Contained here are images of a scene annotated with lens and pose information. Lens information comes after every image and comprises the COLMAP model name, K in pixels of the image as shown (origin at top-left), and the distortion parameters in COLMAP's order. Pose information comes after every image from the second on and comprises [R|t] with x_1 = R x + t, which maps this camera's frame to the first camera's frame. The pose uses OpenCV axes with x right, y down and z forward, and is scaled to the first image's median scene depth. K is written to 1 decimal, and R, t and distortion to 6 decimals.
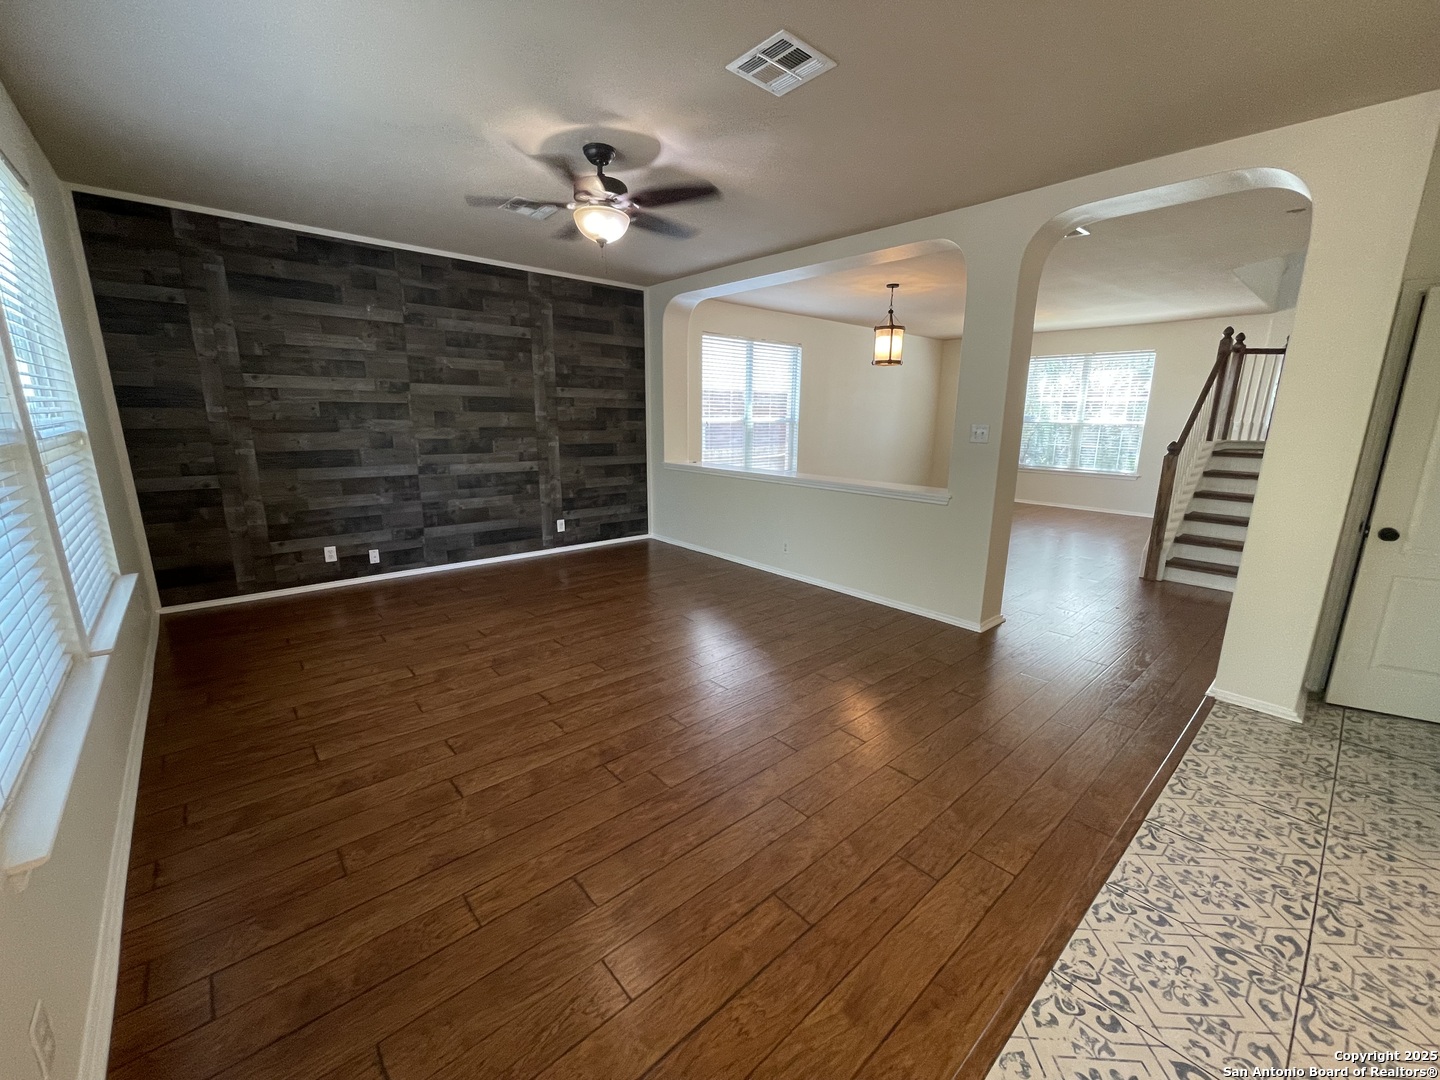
lens RADIAL K [[581.3, 0, 724.7], [0, 581.3, 537.3], [0, 0, 1]] dist [-0.005978, 0.000524]
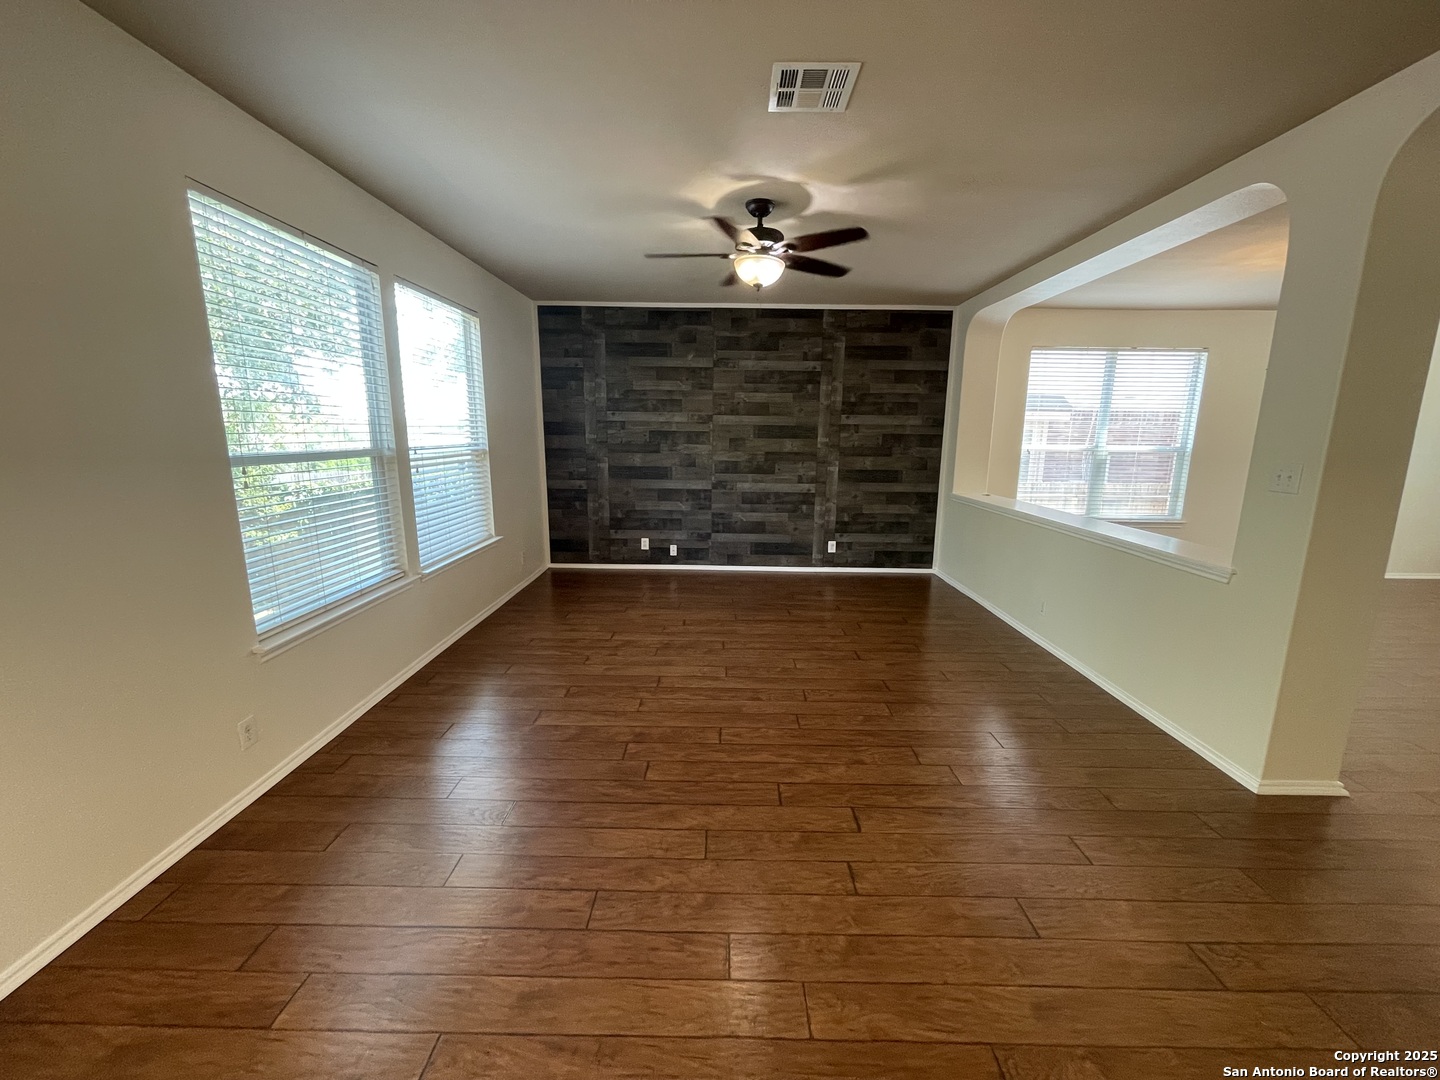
lens RADIAL K [[581.3, 0, 722.2], [0, 581.3, 541.2], [0, 0, 1]] dist [-0.005978, 0.000524]
pose [[0.740564, 0.120106, -0.661165, 0.319927], [-0.142020, 0.989647, 0.020702, -0.028639], [0.656807, 0.078567, 0.749955, 0.107156]]
